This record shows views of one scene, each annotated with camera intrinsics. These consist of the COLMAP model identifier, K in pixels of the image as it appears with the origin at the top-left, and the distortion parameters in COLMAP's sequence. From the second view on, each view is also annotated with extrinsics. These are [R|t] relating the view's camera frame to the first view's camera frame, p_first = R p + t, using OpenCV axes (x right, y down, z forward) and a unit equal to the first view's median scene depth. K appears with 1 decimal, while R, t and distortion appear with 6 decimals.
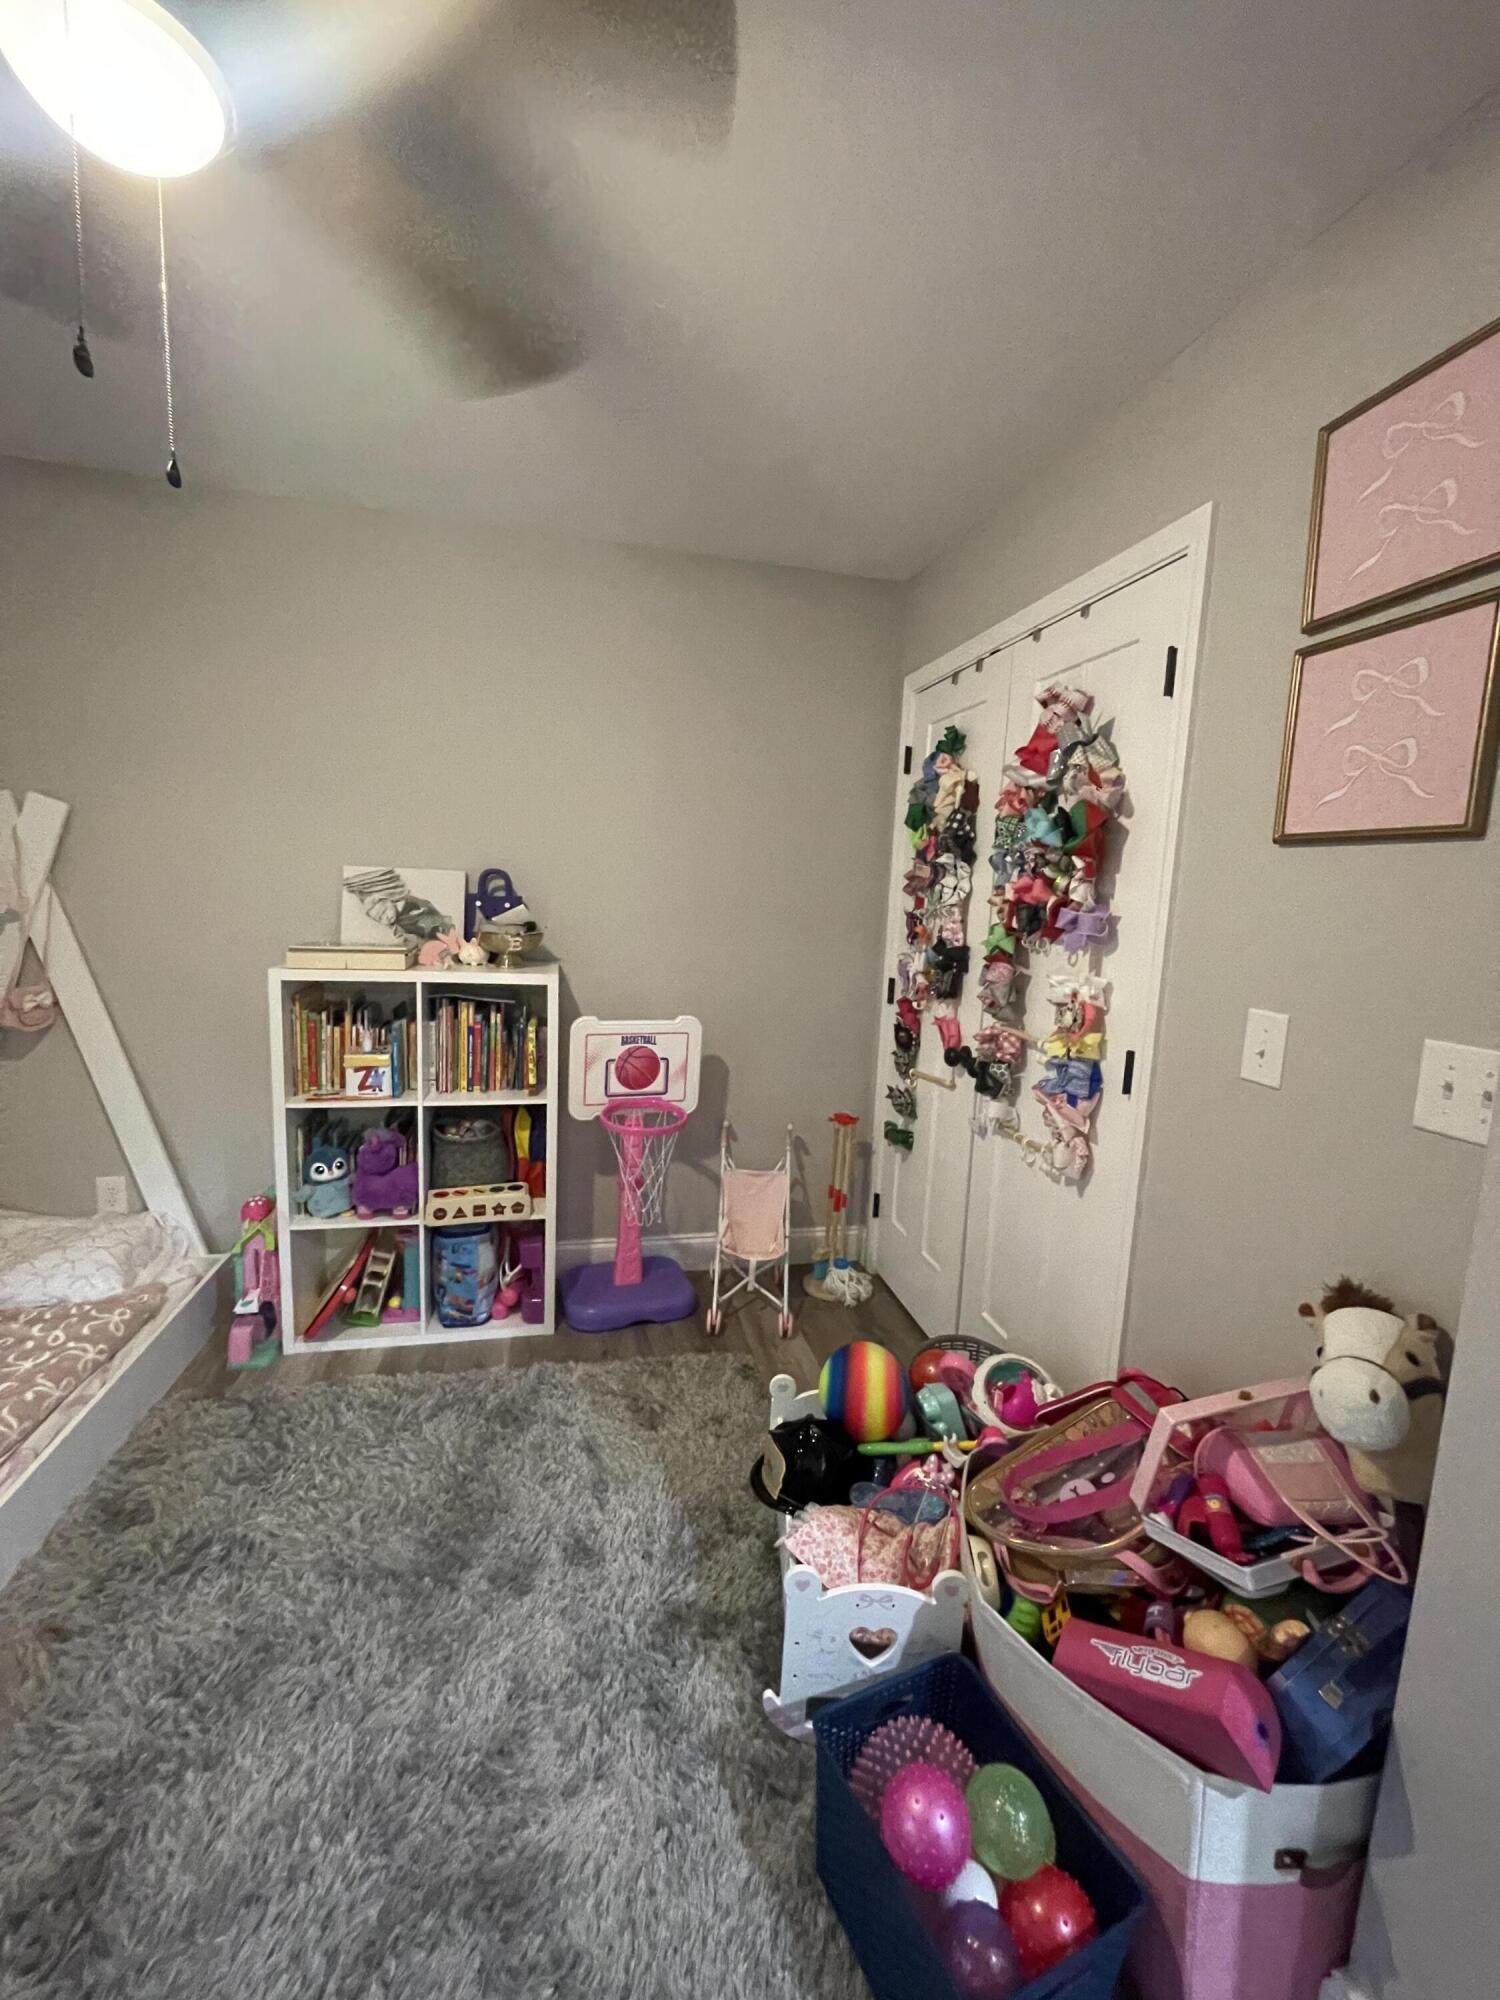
lens RADIAL K [[807.7, 0, 743.8], [0, 807.7, 989.5], [0, 0, 1]] dist [-0.002676, 0.000688]
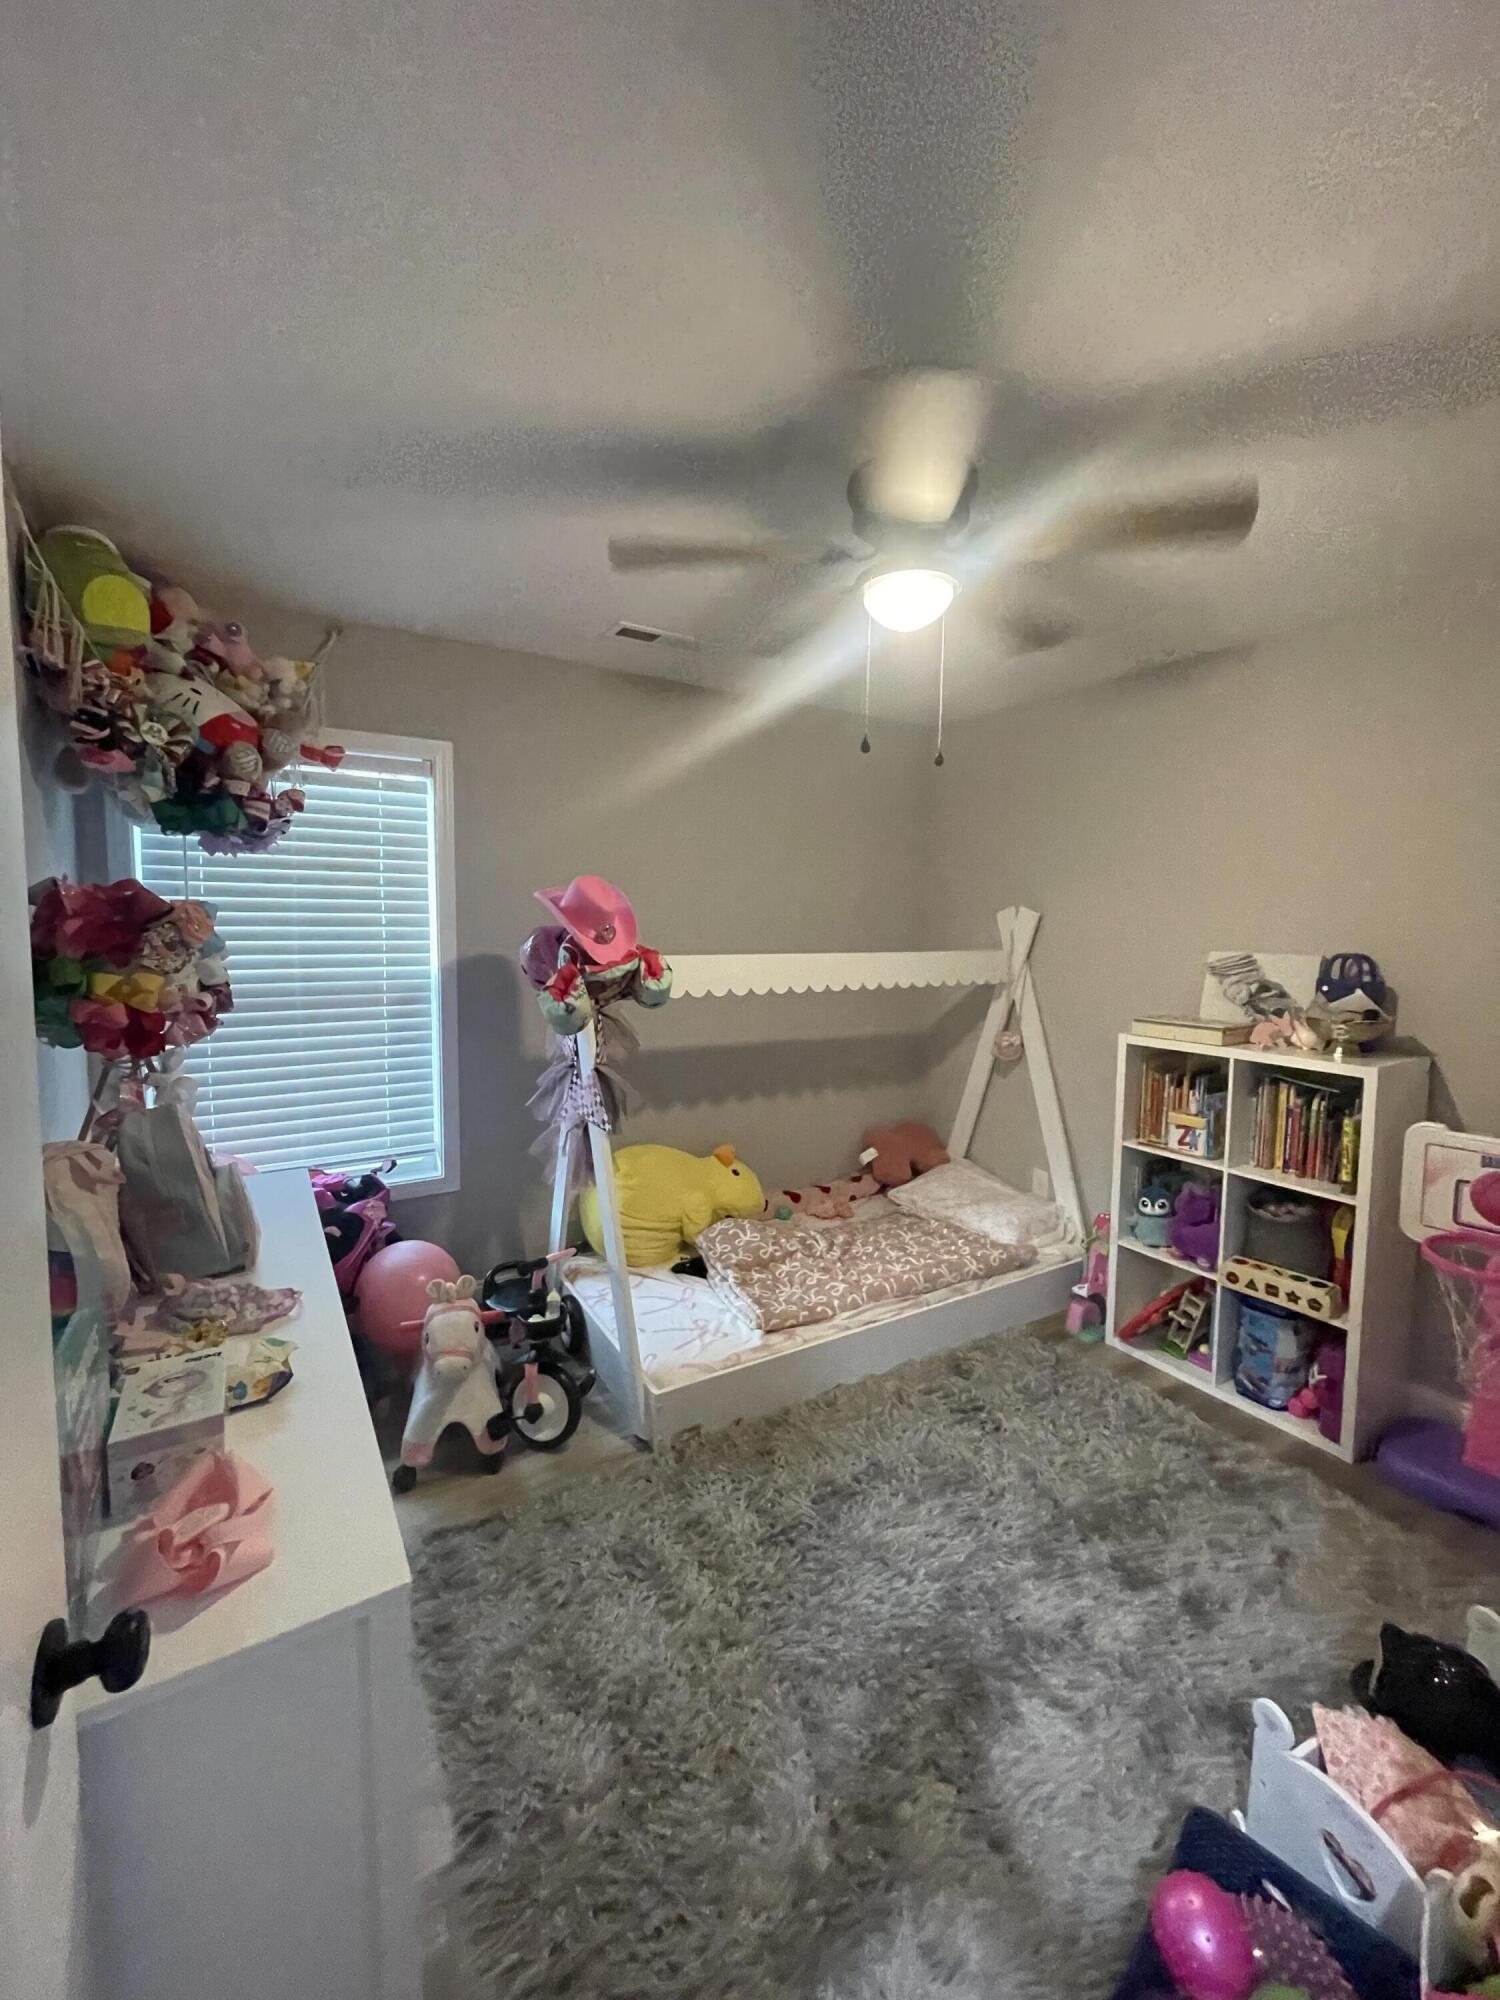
lens RADIAL K [[807.7, 0, 743.8], [0, 807.7, 989.5], [0, 0, 1]] dist [-0.002676, 0.000688]
pose [[0.322404, 0.036640, -0.945893, 0.399138], [-0.112734, 0.993625, 0.000064, -0.026232], [0.939865, 0.106614, 0.324479, 0.010131]]
